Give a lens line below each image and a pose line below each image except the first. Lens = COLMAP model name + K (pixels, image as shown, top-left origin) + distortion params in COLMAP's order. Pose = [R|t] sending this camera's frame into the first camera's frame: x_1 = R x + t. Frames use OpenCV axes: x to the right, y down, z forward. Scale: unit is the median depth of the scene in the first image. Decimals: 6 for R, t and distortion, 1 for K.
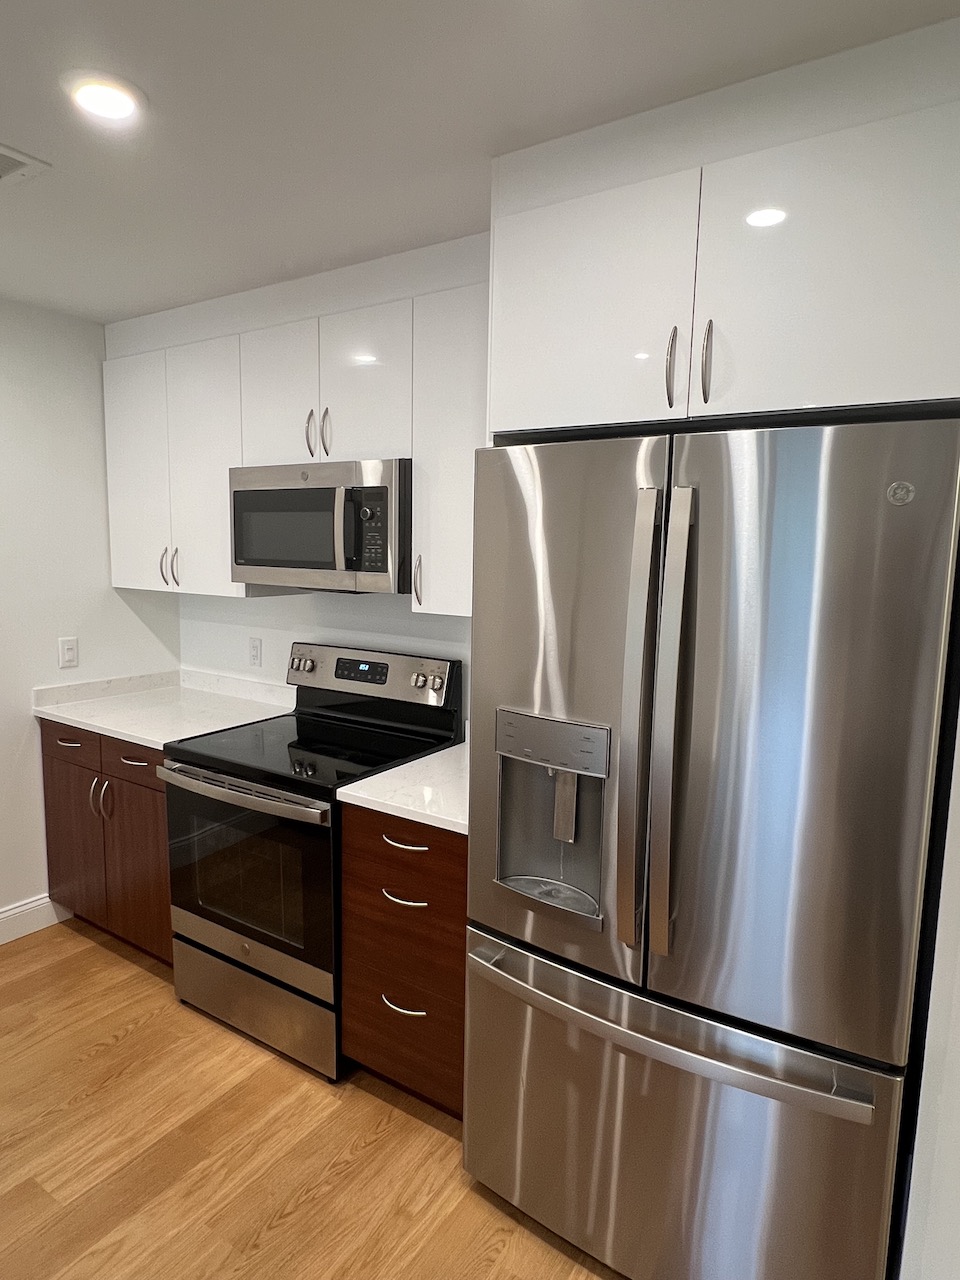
lens RADIAL K [[748.9, 0, 480.0], [0, 748.9, 640.0], [0, 0, 1]] dist [0.021307, 0.000054]
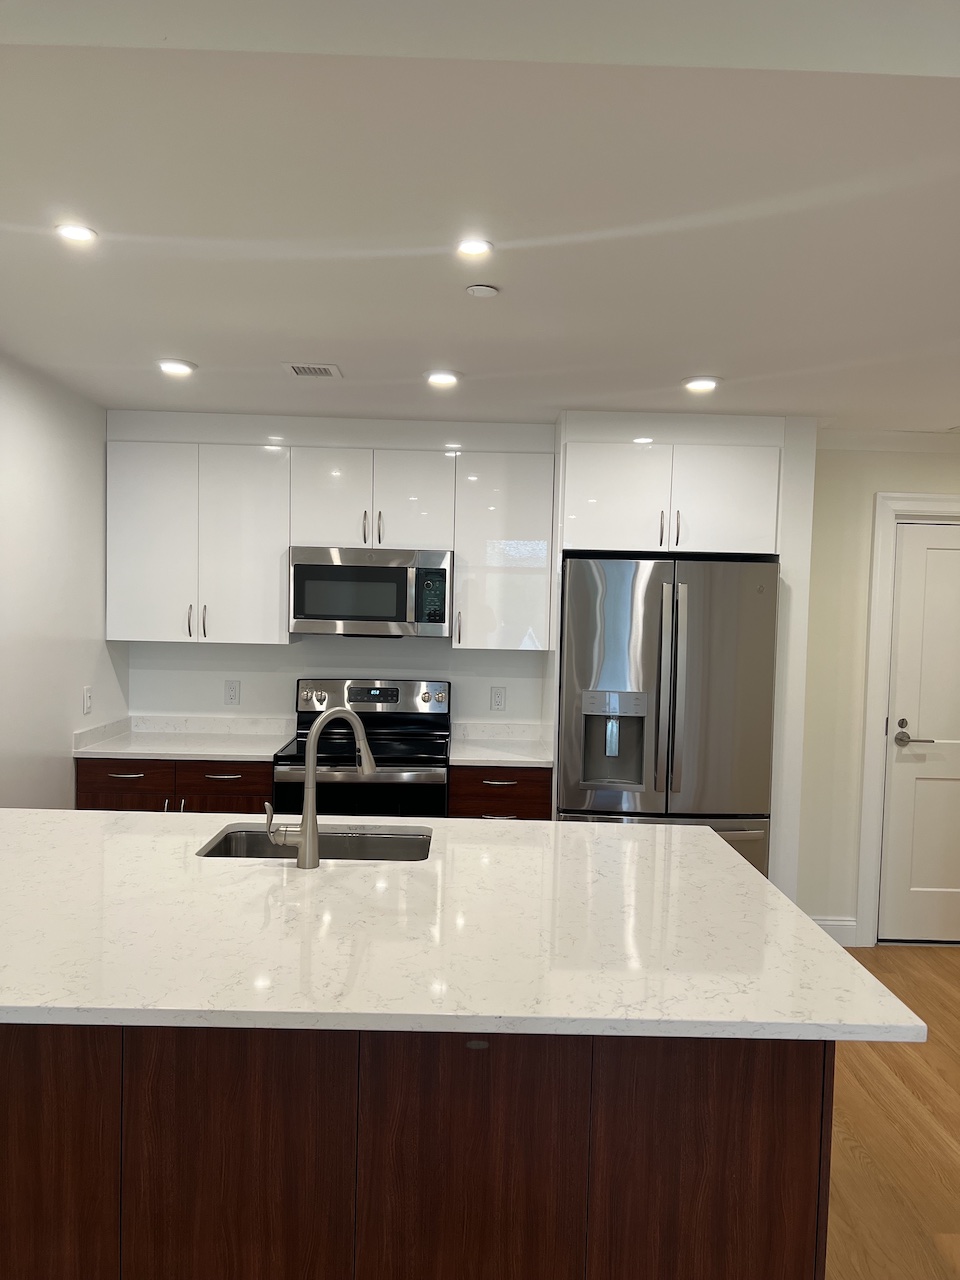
lens RADIAL K [[958.6, 0, 484.2], [0, 958.6, 666.0], [0, 0, 1]] dist [0.106006, -0.177732]
pose [[0.829464, -0.039186, 0.557184, -0.964000], [0.062855, 0.997748, -0.023399, 0.041508], [-0.555012, 0.054431, 0.830060, -0.569513]]
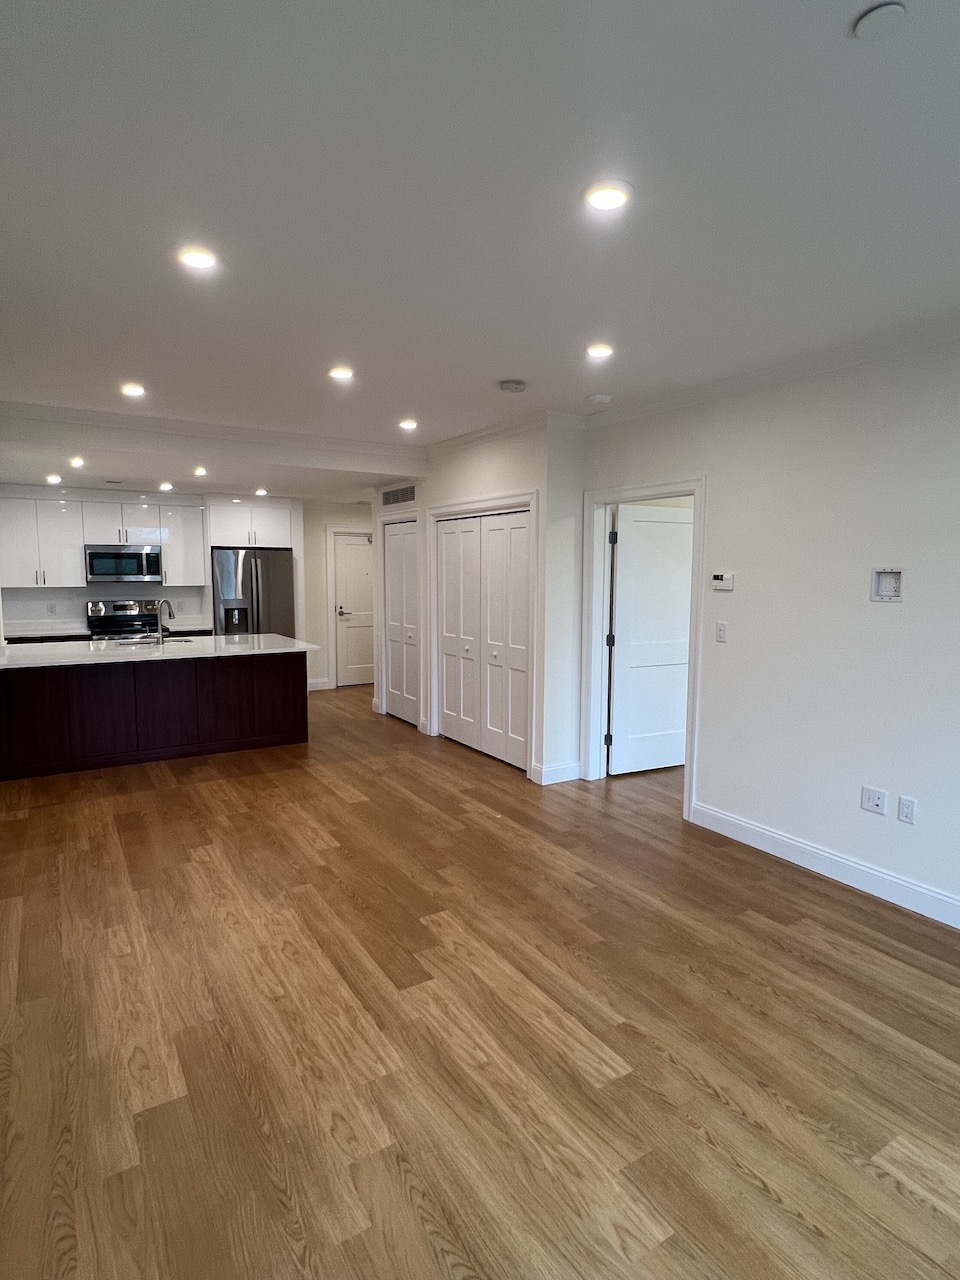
lens RADIAL K [[686.8, 0, 480.0], [0, 686.8, 640.0], [0, 0, 1]] dist [0.003866, 0.000015]
pose [[0.425316, -0.114981, 0.897712, -2.160467], [0.116253, 0.990621, 0.071803, 0.143156], [-0.897548, 0.073823, 0.434693, -1.621745]]
